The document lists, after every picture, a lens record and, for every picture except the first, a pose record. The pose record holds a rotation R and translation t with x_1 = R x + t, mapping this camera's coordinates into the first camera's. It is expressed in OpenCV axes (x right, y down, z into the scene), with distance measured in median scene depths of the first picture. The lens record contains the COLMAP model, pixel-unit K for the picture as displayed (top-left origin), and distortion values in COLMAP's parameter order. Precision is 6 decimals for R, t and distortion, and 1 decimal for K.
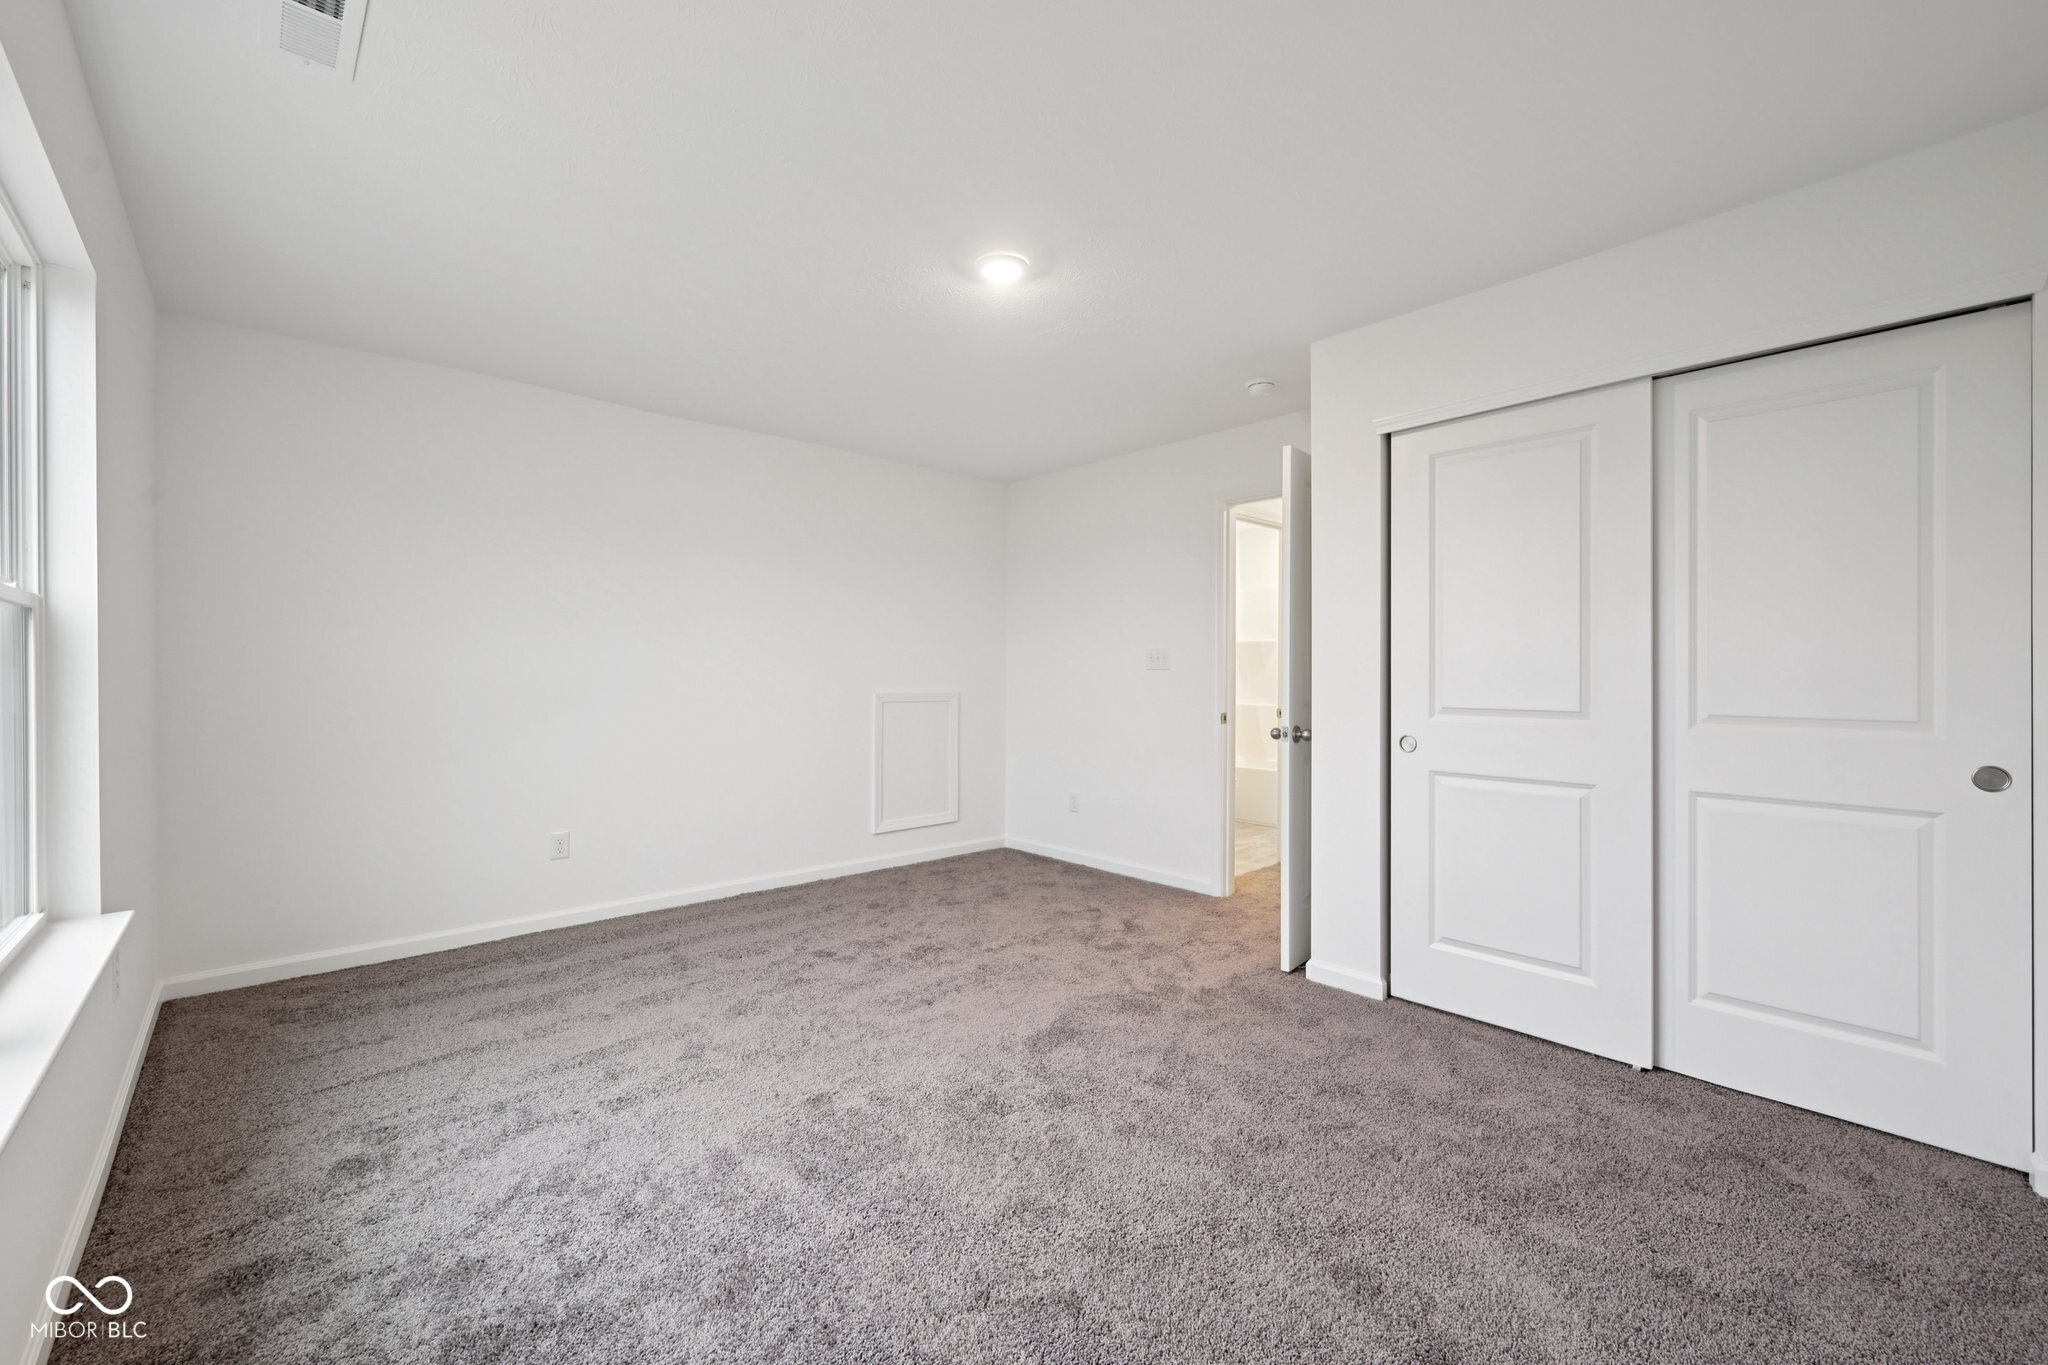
lens RADIAL K [[852.5, 0, 1024.0], [0, 852.5, 682.5], [0, 0, 1]] dist [-0.001801, -0.000387]
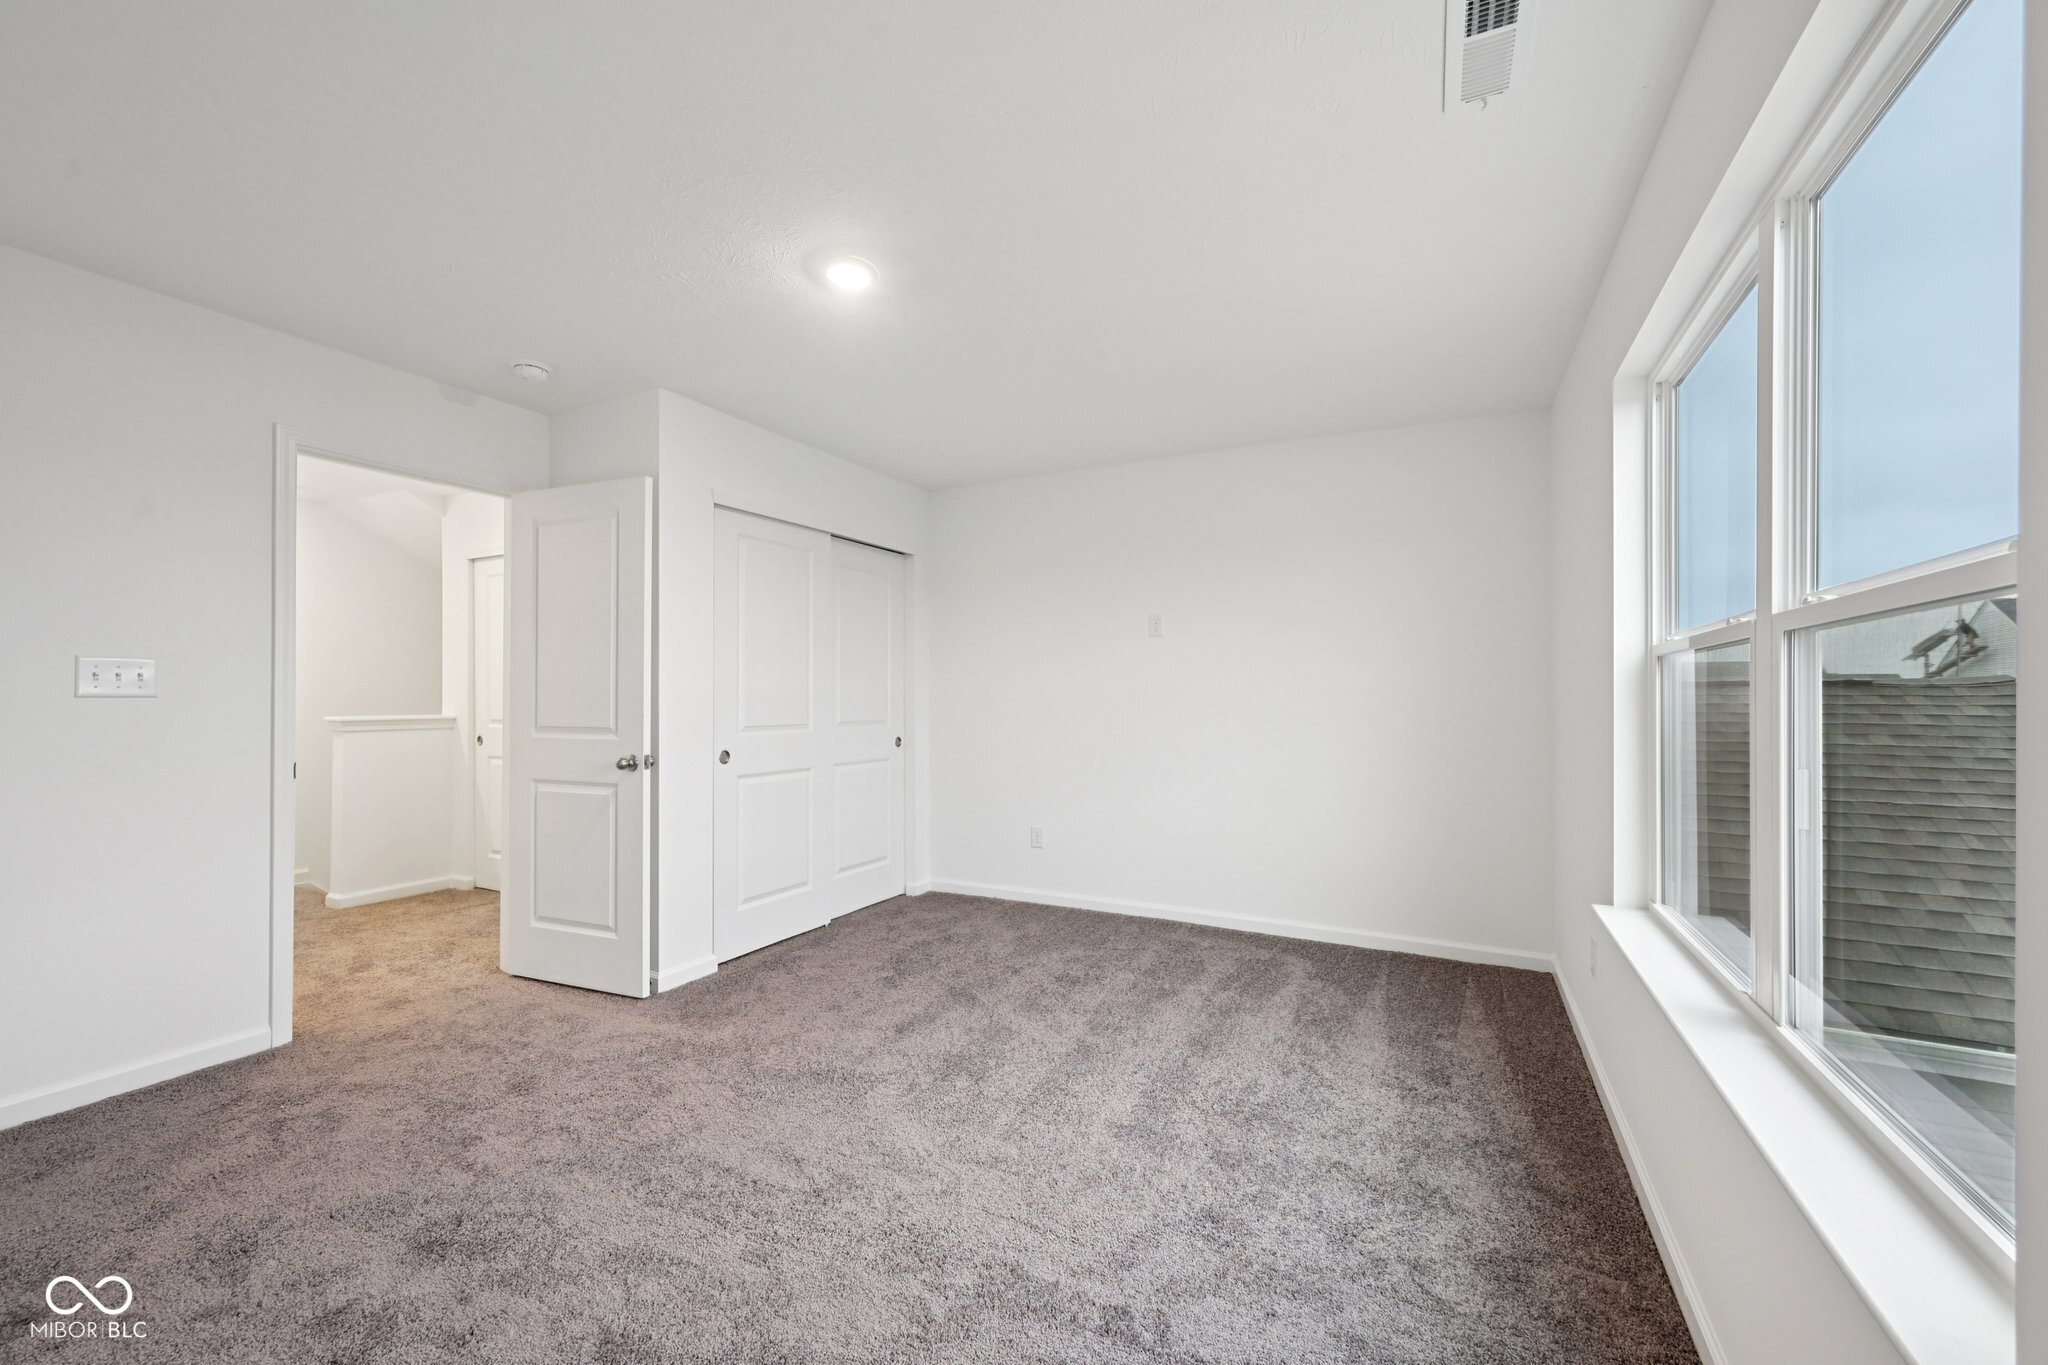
lens RADIAL K [[805.5, 0, 1027.6], [0, 805.5, 687.9], [0, 0, 1]] dist [0.004317, -0.000211]
pose [[-0.345677, 0.011277, 0.938286, -0.880588], [0.009414, 0.999919, -0.008550, -0.014977], [-0.938307, 0.005878, -0.345755, 1.067669]]
